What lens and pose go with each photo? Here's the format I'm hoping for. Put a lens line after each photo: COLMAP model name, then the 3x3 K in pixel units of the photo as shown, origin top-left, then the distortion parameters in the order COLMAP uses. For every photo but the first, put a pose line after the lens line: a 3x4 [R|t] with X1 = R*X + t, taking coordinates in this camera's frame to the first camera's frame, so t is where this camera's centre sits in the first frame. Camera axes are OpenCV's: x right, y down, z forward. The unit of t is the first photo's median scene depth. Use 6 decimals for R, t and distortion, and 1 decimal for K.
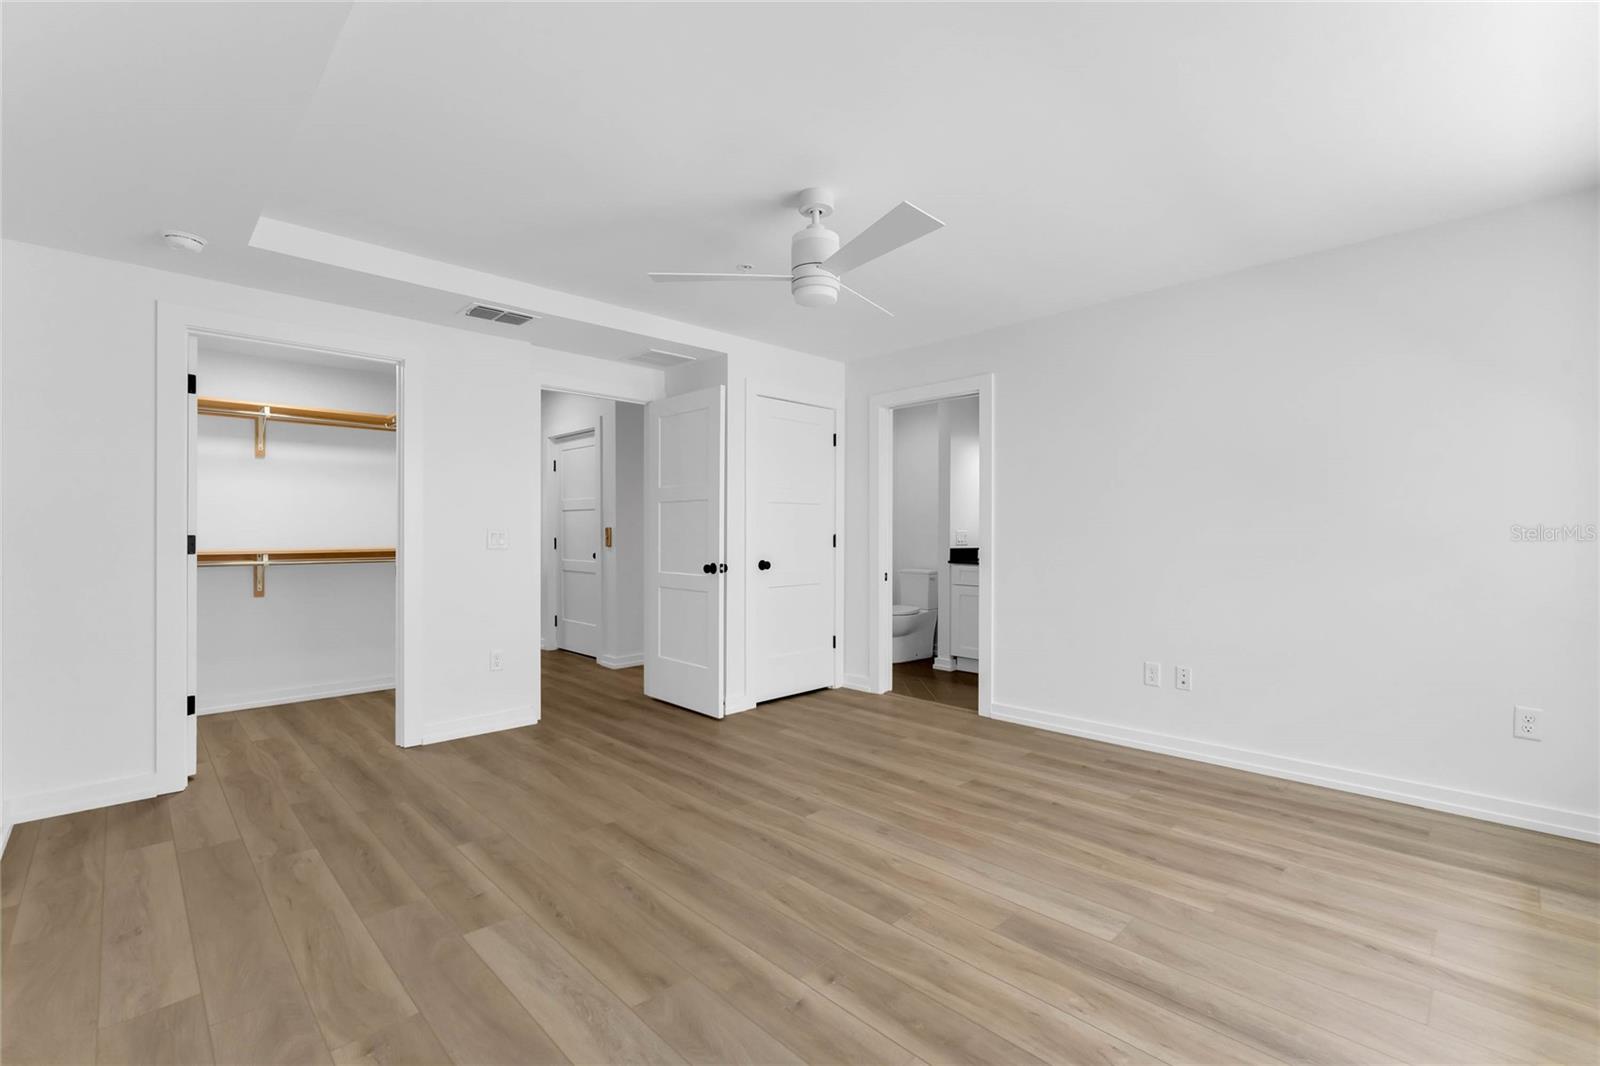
lens RADIAL K [[652.1, 0, 800.0], [0, 652.1, 533.0], [0, 0, 1]] dist [0.000860, 0.000093]
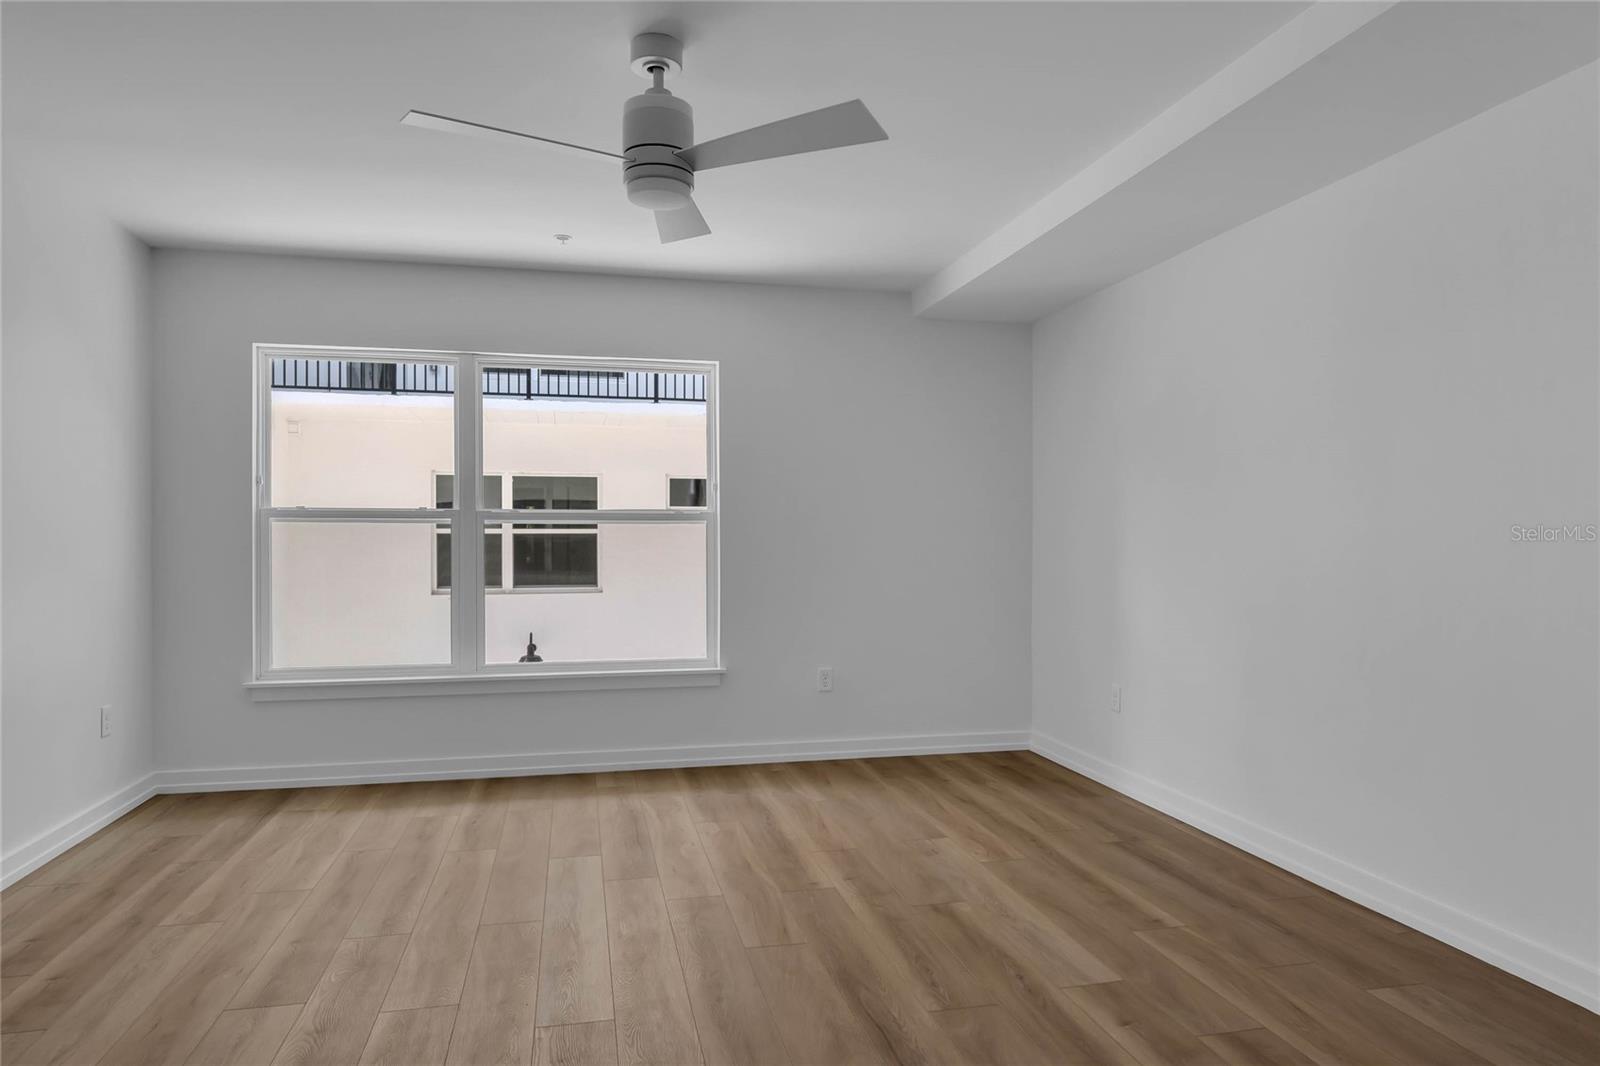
lens RADIAL K [[961.7, 0, 800.0], [0, 961.7, 533.0], [0, 0, 1]] dist [-0.000775, 0.000307]
pose [[-0.839172, 0.002344, 0.543860, -0.830775], [0.000279, 0.999992, -0.003879, 0.007395], [-0.543865, -0.003103, -0.839167, 2.261942]]
